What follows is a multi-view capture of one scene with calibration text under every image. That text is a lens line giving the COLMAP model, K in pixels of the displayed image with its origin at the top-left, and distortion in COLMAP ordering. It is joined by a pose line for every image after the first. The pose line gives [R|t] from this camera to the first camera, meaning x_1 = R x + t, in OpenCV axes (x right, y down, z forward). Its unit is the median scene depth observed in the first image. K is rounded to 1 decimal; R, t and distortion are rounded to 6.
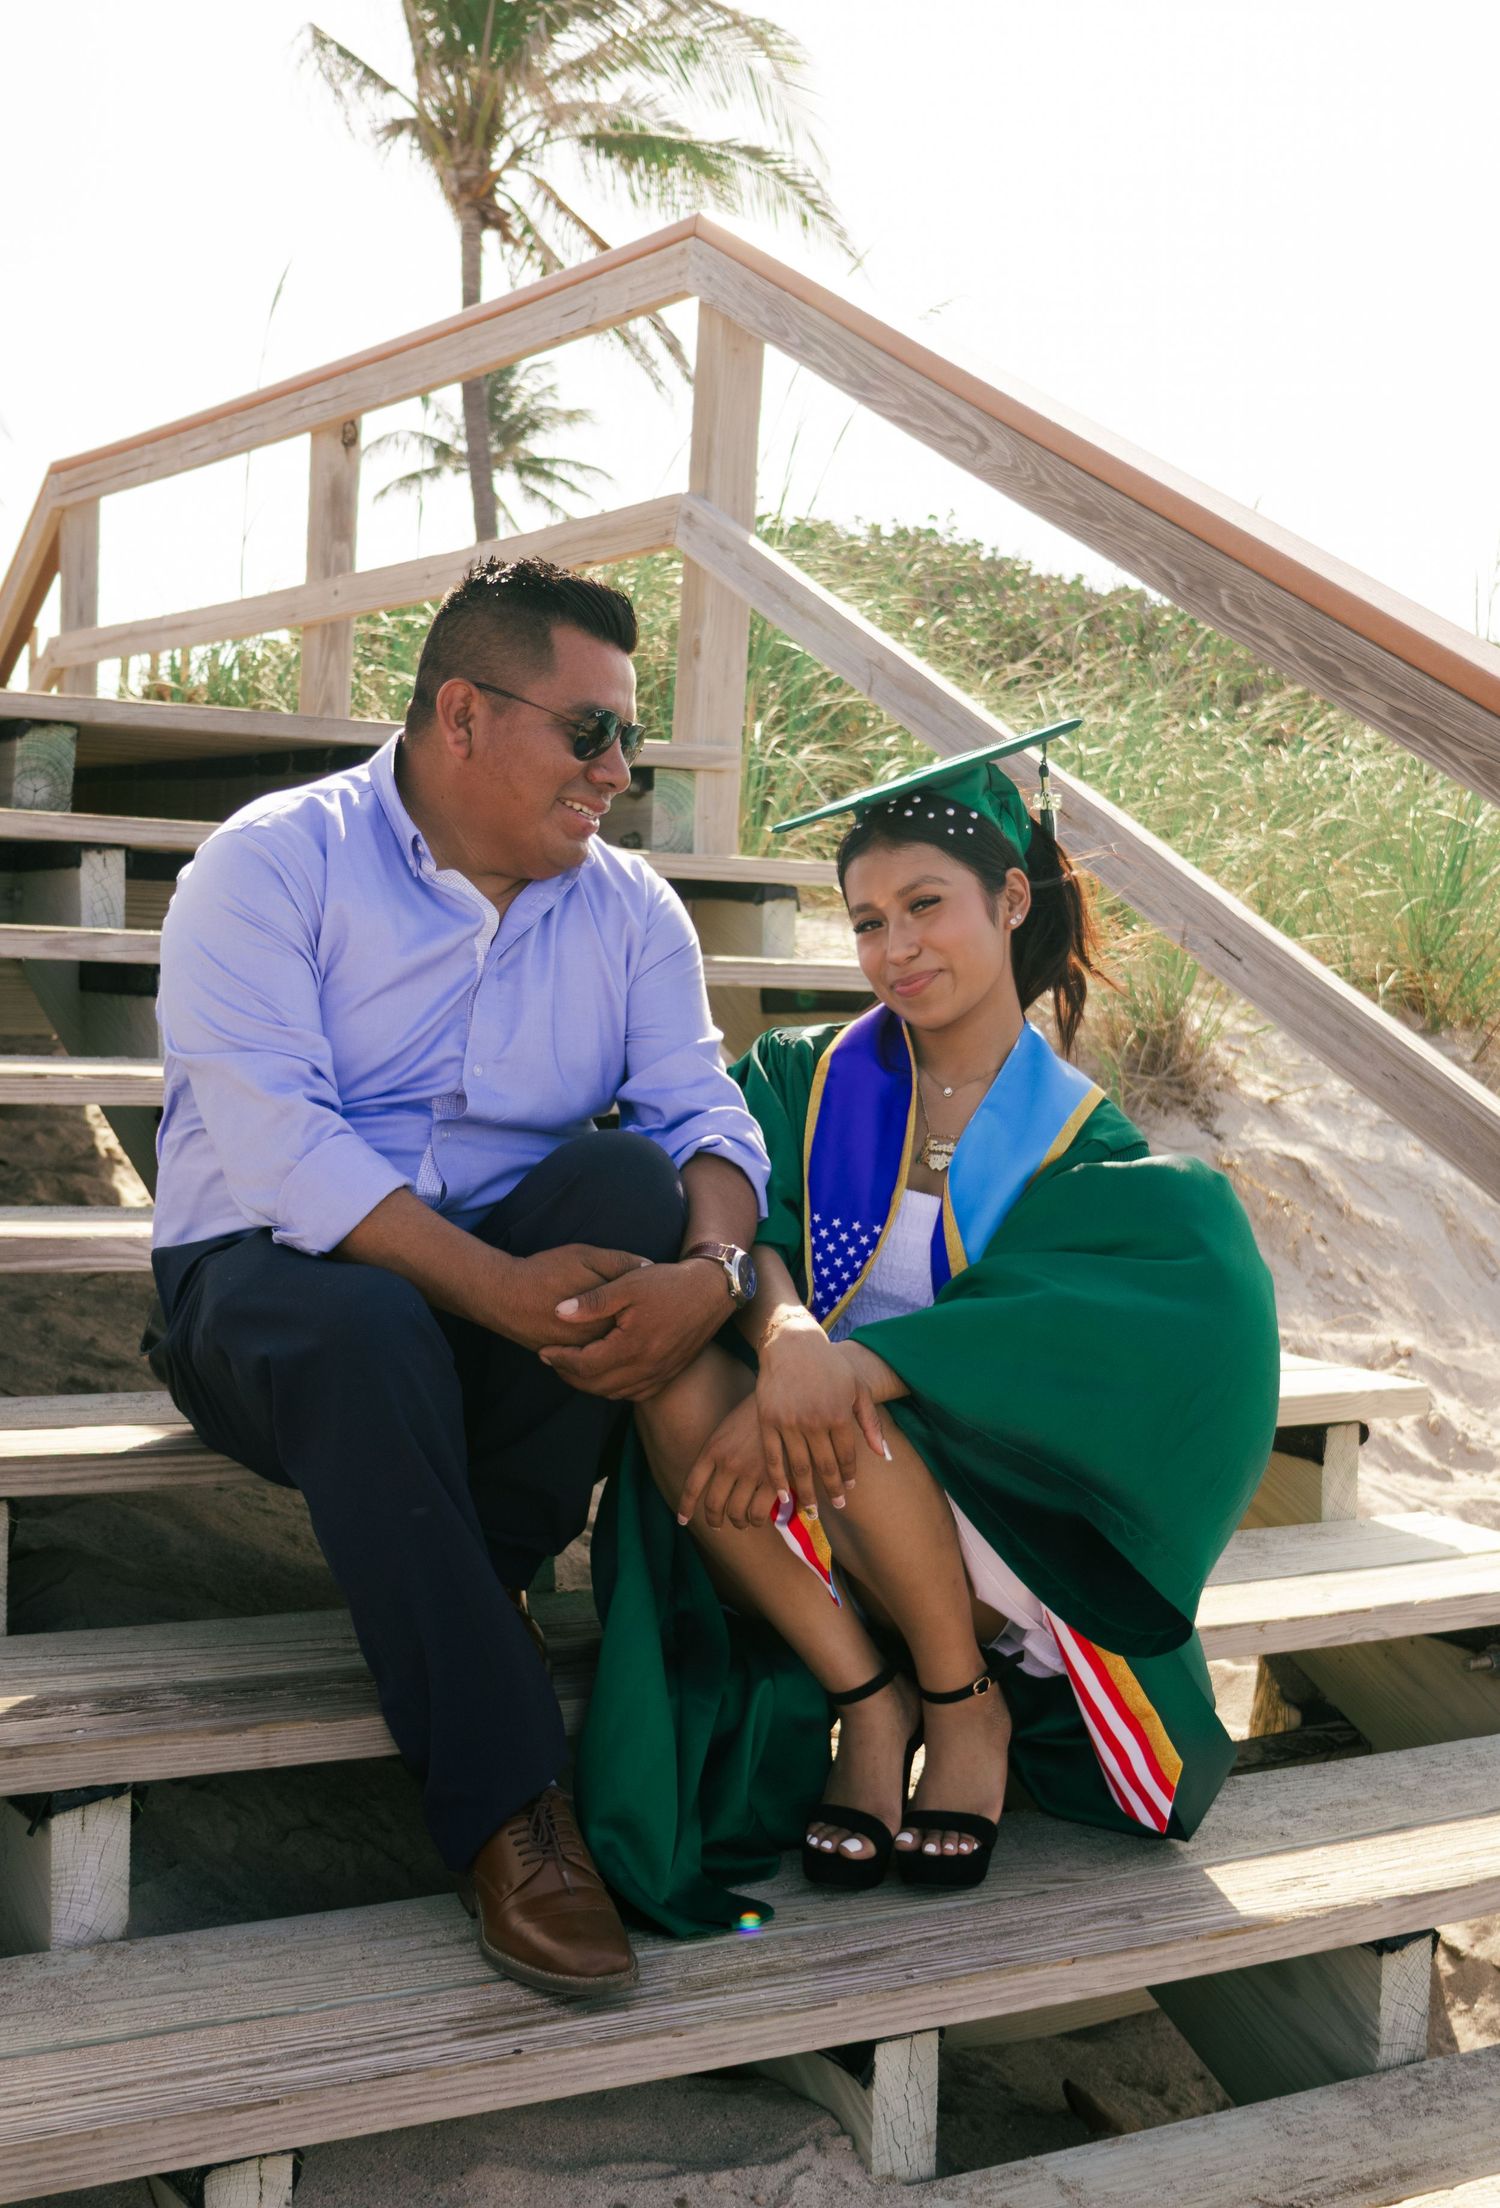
lens RADIAL K [[2559.2, 0, 795.5], [0, 2559.2, 1105.6], [0, 0, 1]] dist [0.006128, -0.011743]
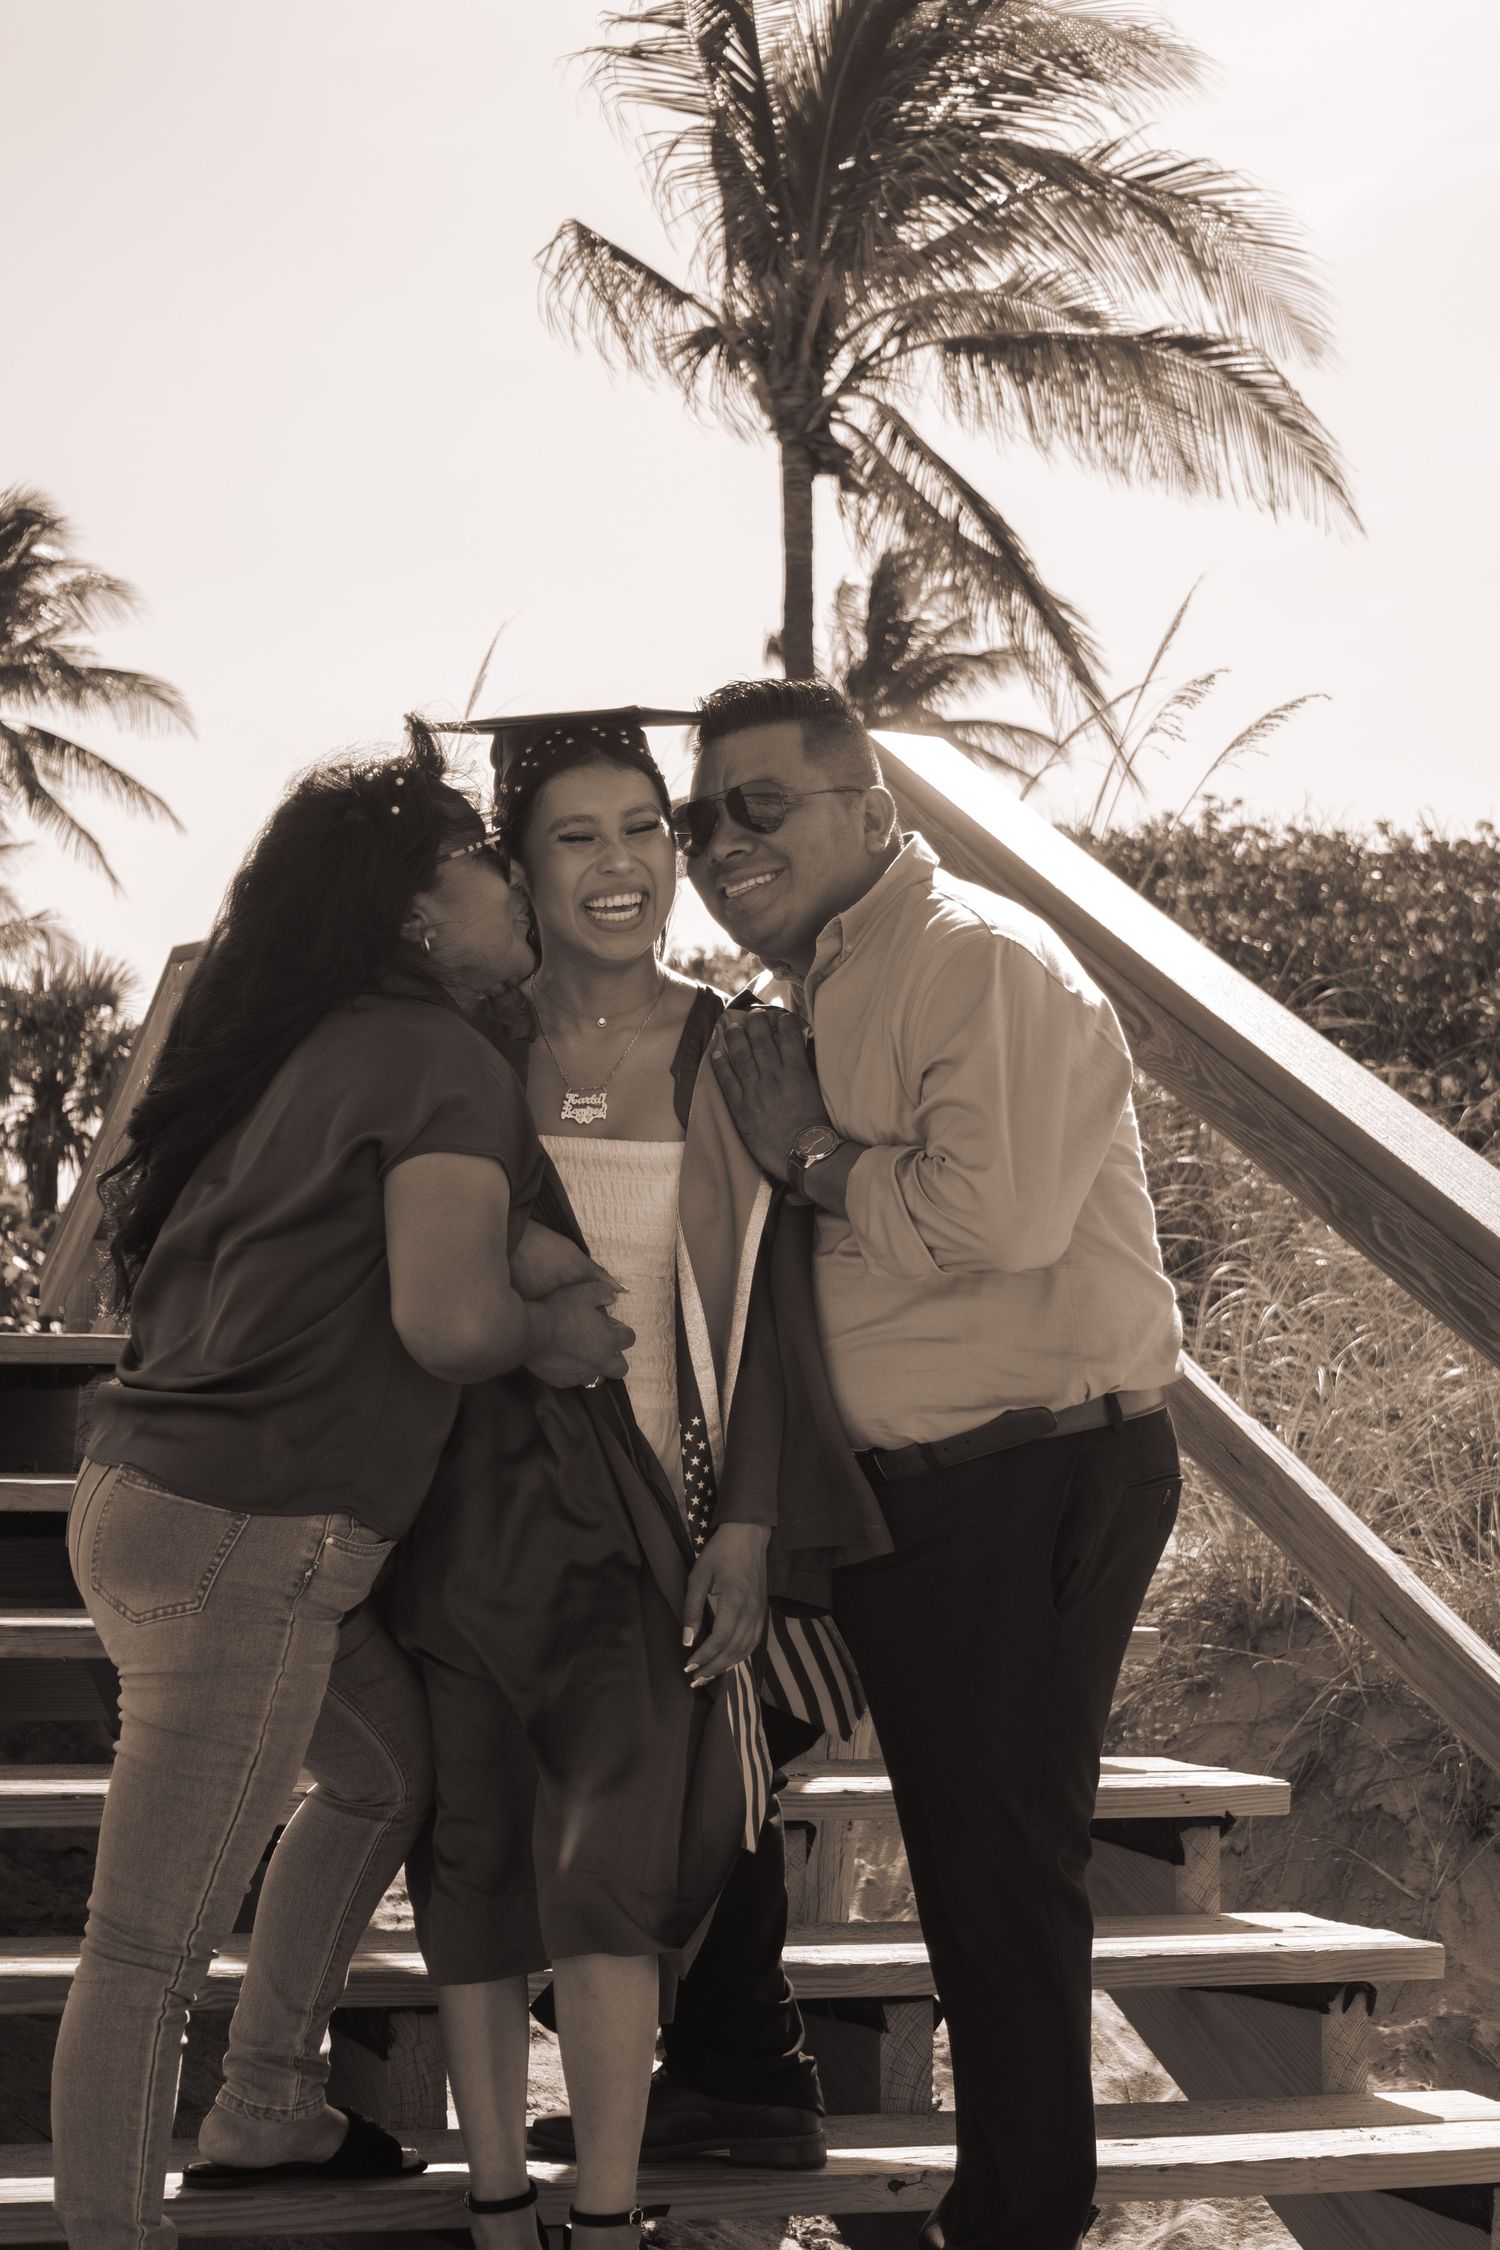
lens RADIAL K [[3842.3, 0, 750.7], [0, 3842.3, 1261.7], [0, 0, 1]] dist [-0.022027, 1.332648]
pose [[0.987869, -0.030968, -0.152173, 0.093725], [0.014179, 0.993809, -0.110195, -0.025787], [0.154643, 0.106701, 0.982192, -0.203291]]
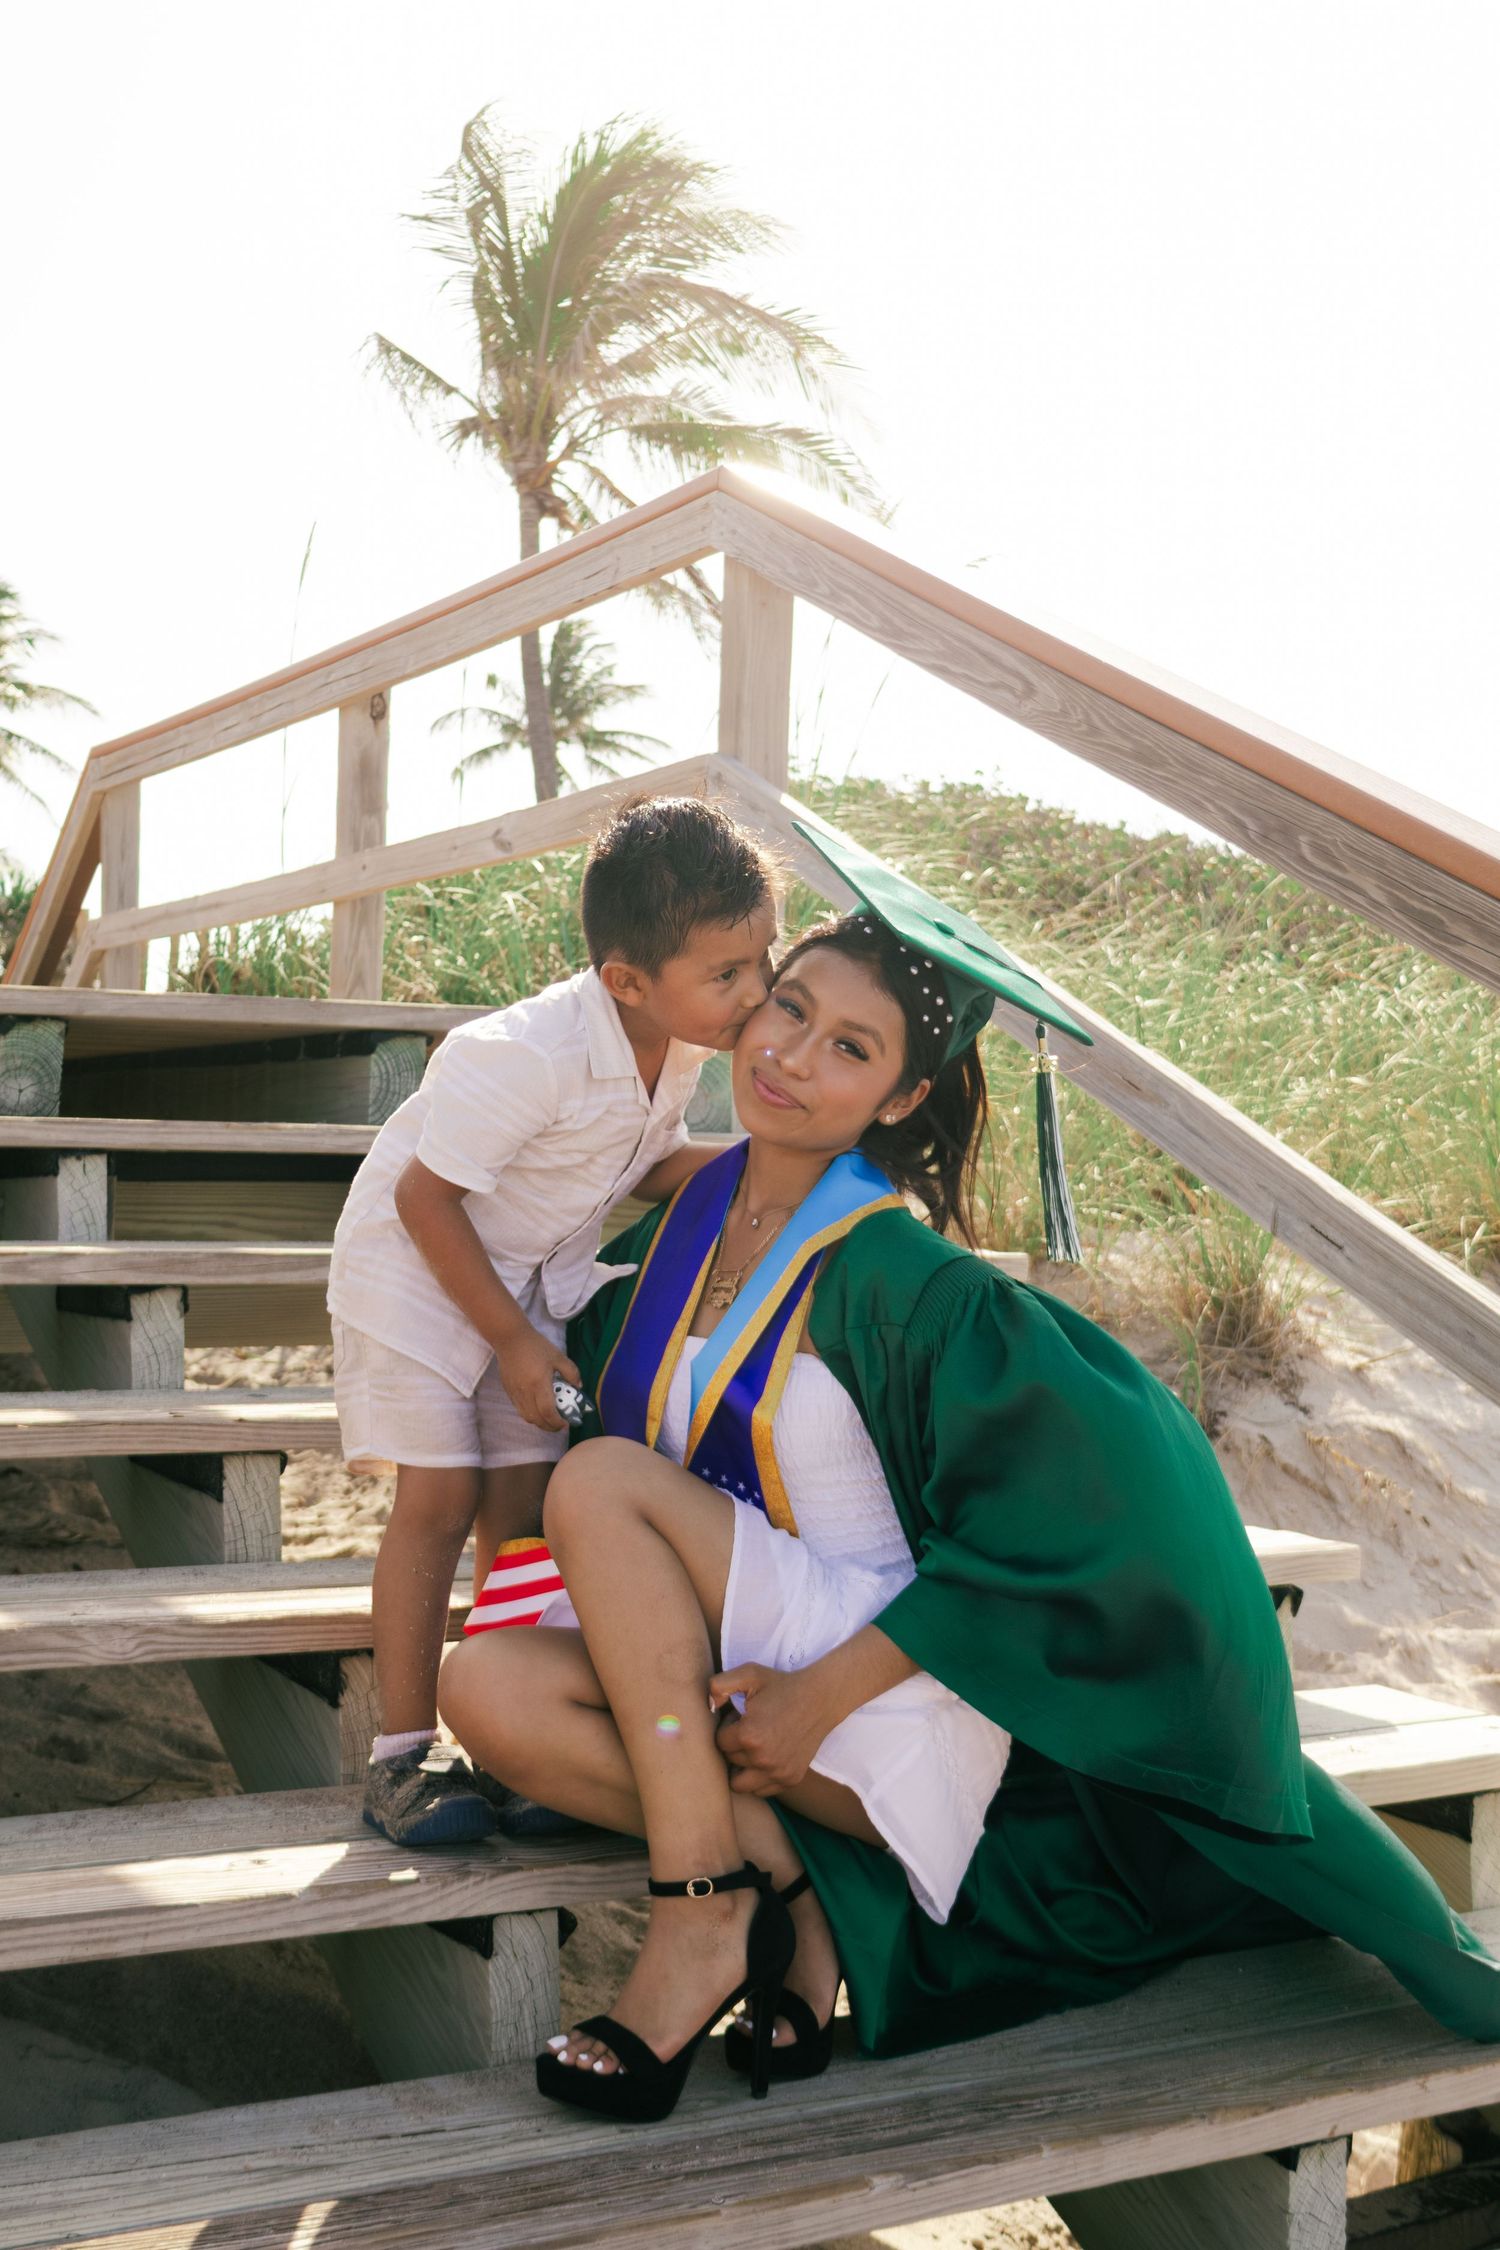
lens RADIAL K [[2464.5, 0, 750.0], [0, 2464.5, 1125.0], [0, 0, 1]] dist [0.025074, 0.027382]
pose [[0.998651, -0.028113, -0.043651, 0.004886], [0.024241, 0.995928, -0.086832, -0.018067], [0.045914, 0.085657, 0.995266, 0.082138]]
